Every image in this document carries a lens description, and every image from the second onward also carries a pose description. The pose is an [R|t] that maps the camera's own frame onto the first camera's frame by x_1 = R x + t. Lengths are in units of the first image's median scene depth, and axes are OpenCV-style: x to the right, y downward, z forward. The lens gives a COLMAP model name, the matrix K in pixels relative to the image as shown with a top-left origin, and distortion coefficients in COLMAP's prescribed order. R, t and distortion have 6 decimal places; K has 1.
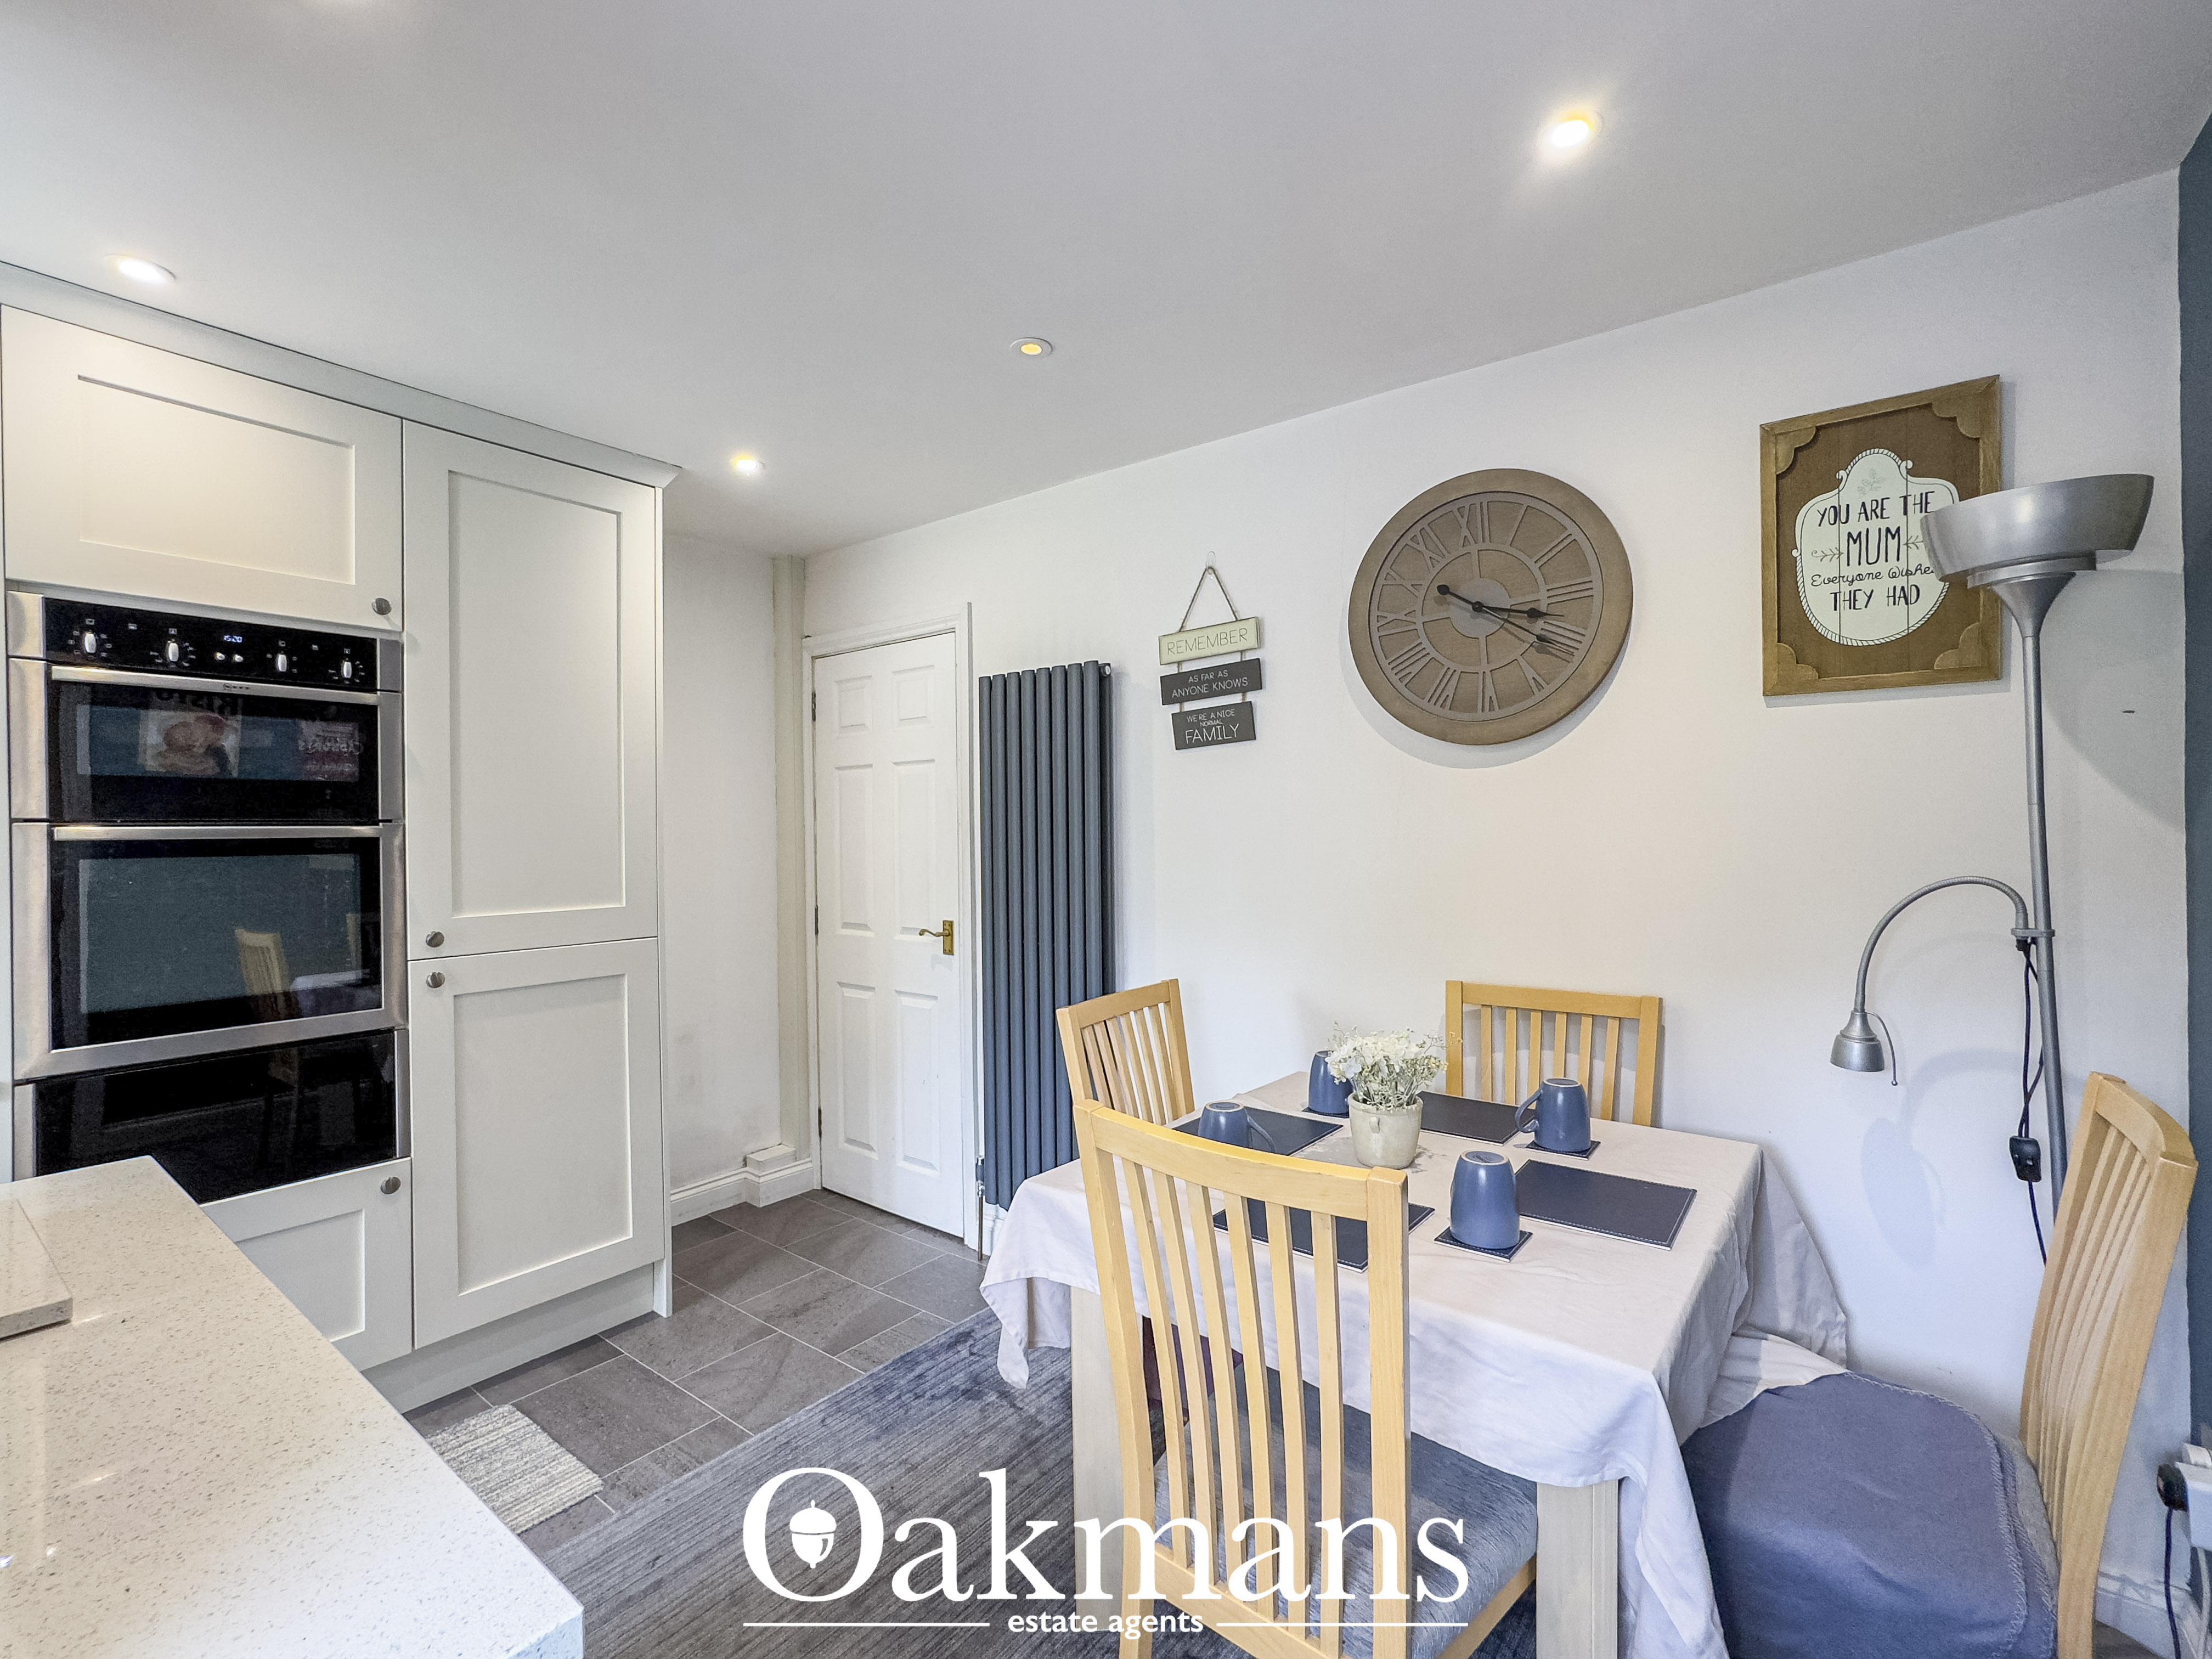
lens RADIAL K [[984.1, 0, 1103.0], [0, 984.1, 824.6], [0, 0, 1]] dist [-0.035063, 0.017684]
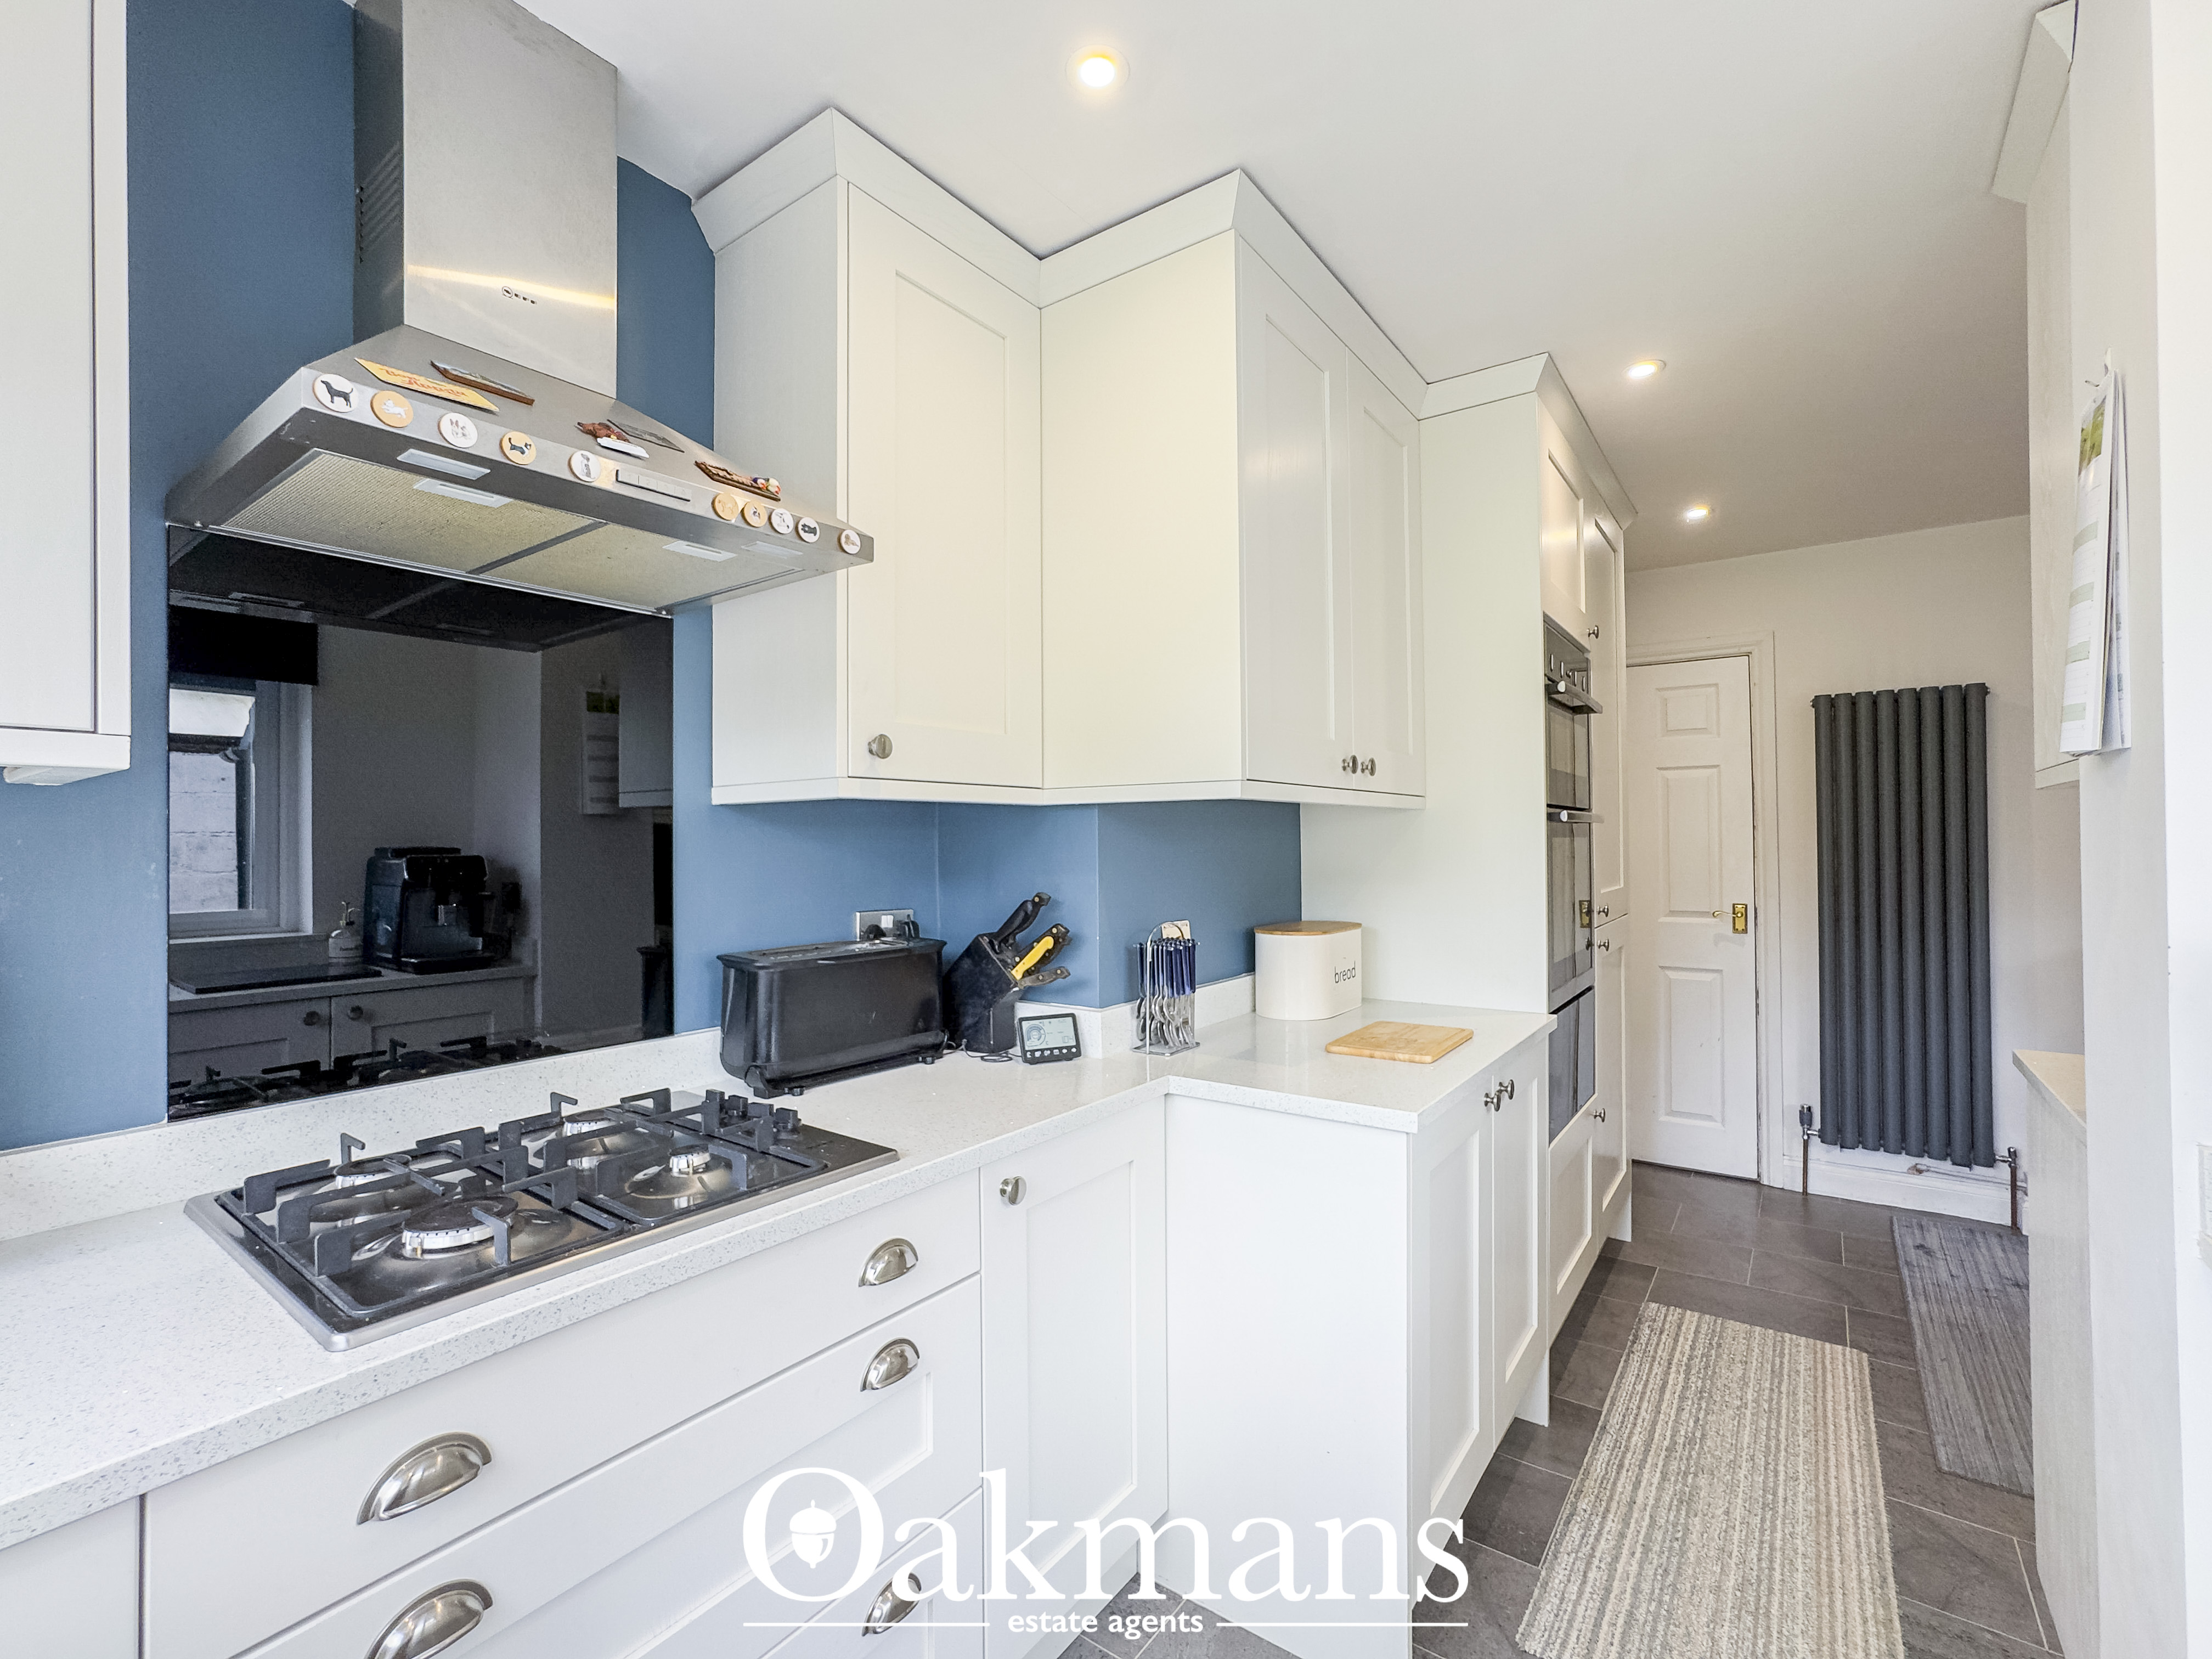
lens RADIAL K [[984.1, 0, 1095.2], [0, 984.1, 825.9], [0, 0, 1]] dist [-0.035063, 0.017684]
pose [[0.999842, 0.007524, 0.016108, -1.170901], [-0.007463, 0.999965, -0.003819, 0.018410], [-0.016136, 0.003698, 0.999863, -0.169295]]
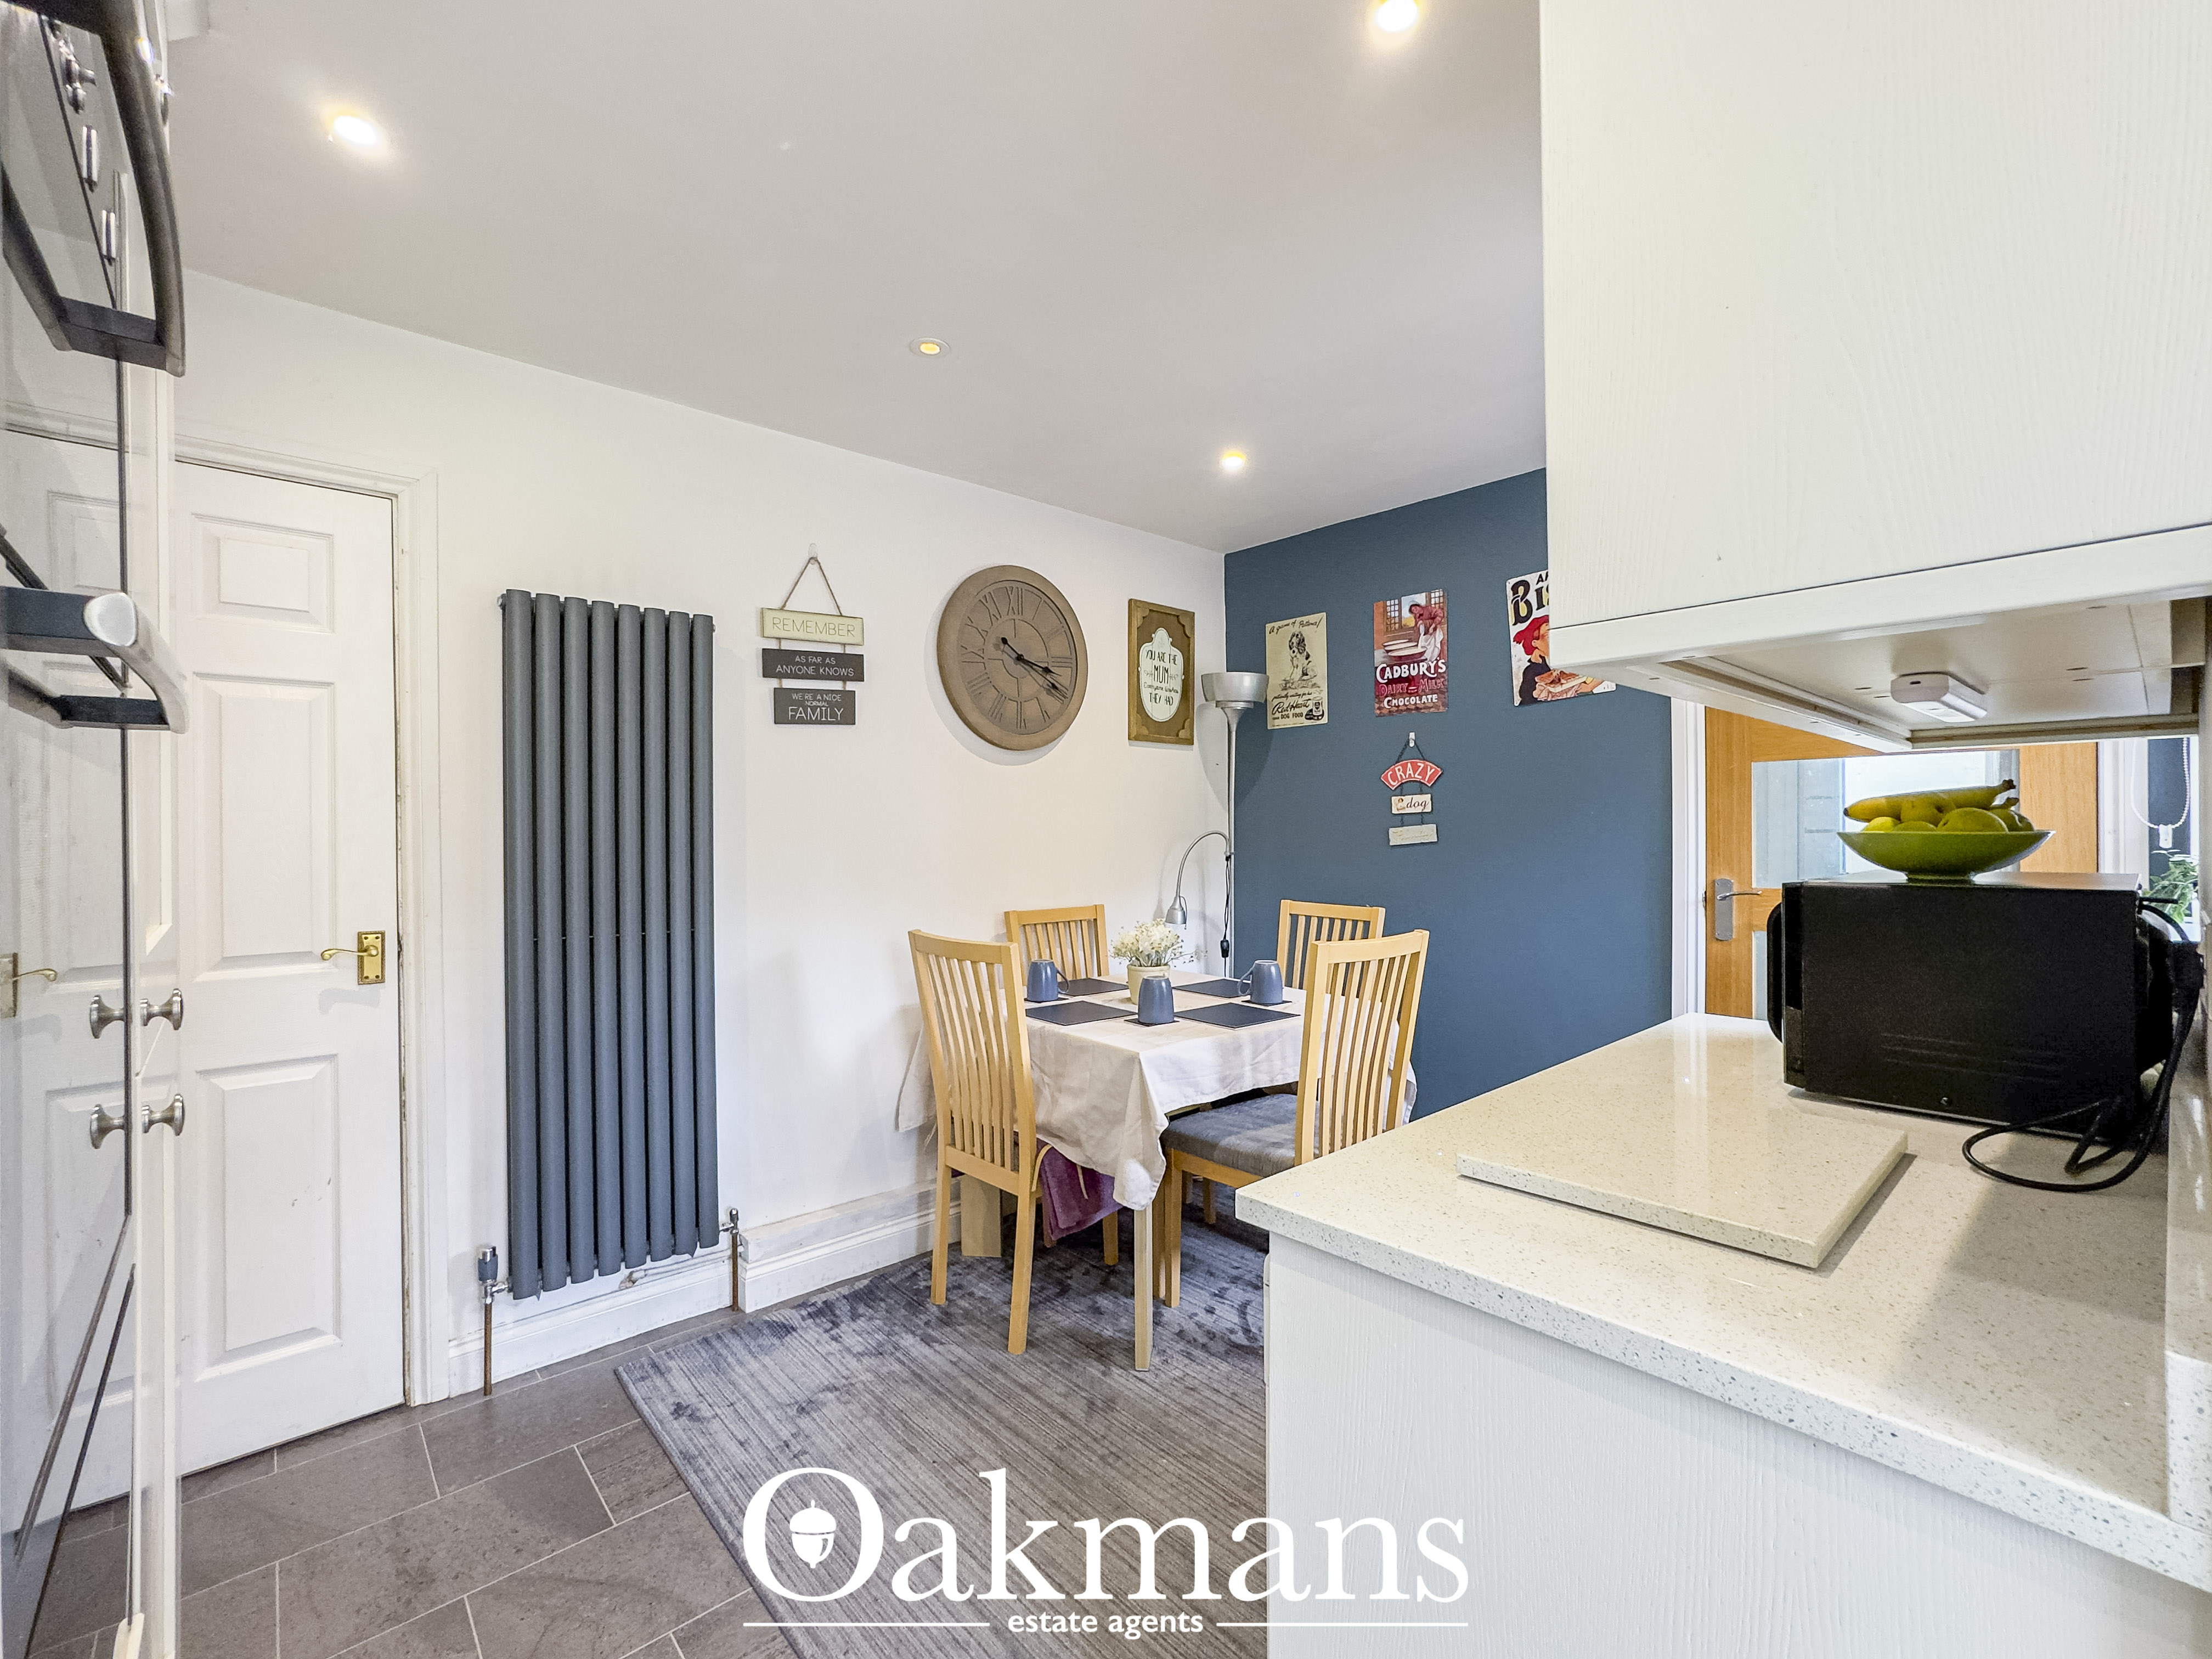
lens RADIAL K [[984.1, 0, 1094.0], [0, 984.1, 823.0], [0, 0, 1]] dist [-0.035063, 0.017684]
pose [[0.190456, 0.012953, 0.981610, -0.878273], [-0.001003, 0.999915, -0.013000, 0.039852], [-0.981695, 0.001491, 0.190453, 0.501176]]
